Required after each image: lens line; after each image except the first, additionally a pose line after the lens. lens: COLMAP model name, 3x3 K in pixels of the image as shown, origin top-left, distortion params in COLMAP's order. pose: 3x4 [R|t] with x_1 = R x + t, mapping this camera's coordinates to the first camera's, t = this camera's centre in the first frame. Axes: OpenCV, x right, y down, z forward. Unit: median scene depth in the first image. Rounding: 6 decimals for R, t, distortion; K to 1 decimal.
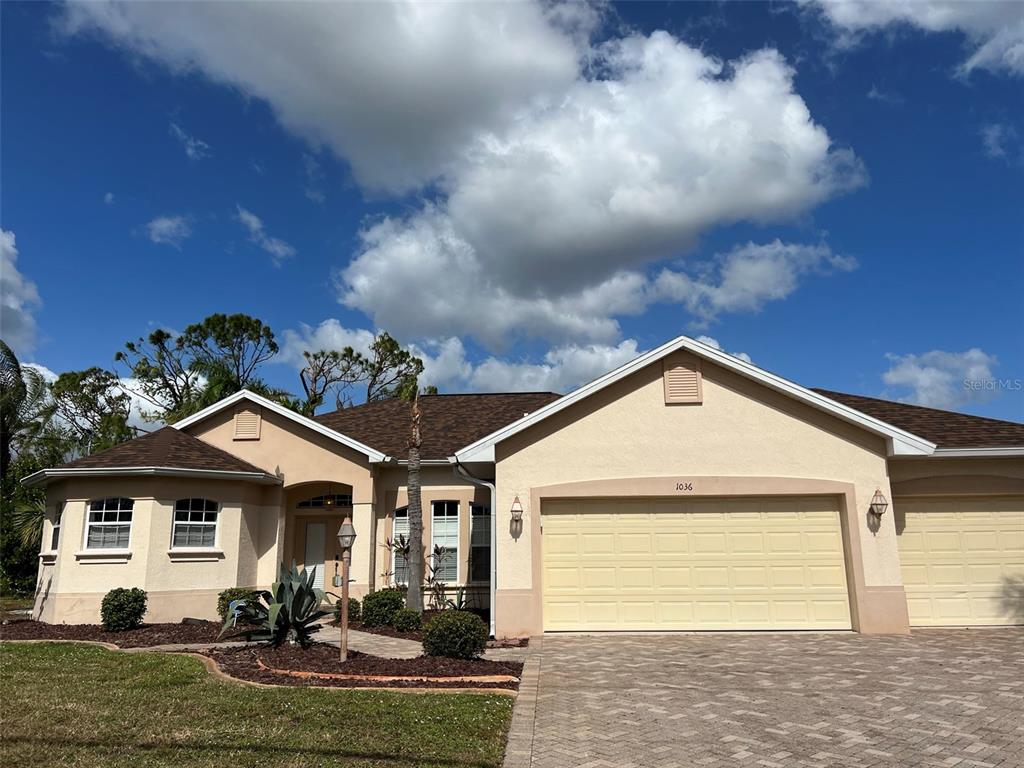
lens RADIAL K [[767.0, 0, 521.1], [0, 767.0, 380.3], [0, 0, 1]] dist [0.074367, -0.095428]
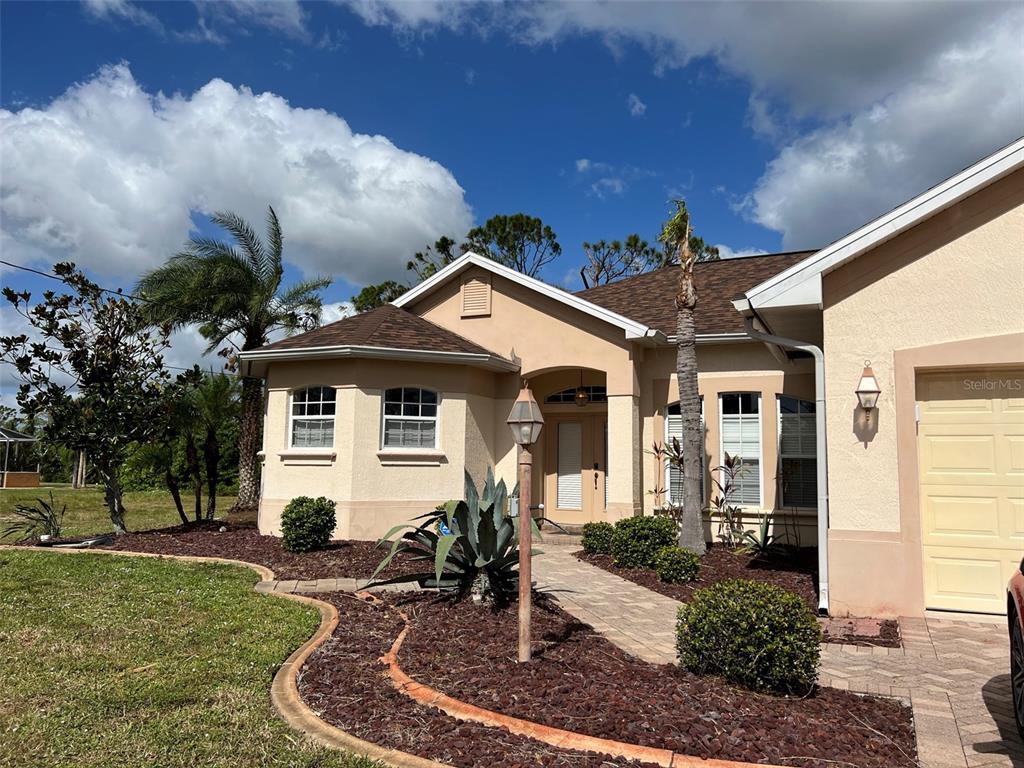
lens RADIAL K [[767.0, 0, 518.7], [0, 767.0, 391.9], [0, 0, 1]] dist [0.074367, -0.095428]
pose [[0.924756, -0.011508, -0.380386, -0.019621], [0.059228, 0.991715, 0.113986, 0.072522], [0.375923, -0.127939, 0.917776, 0.316637]]
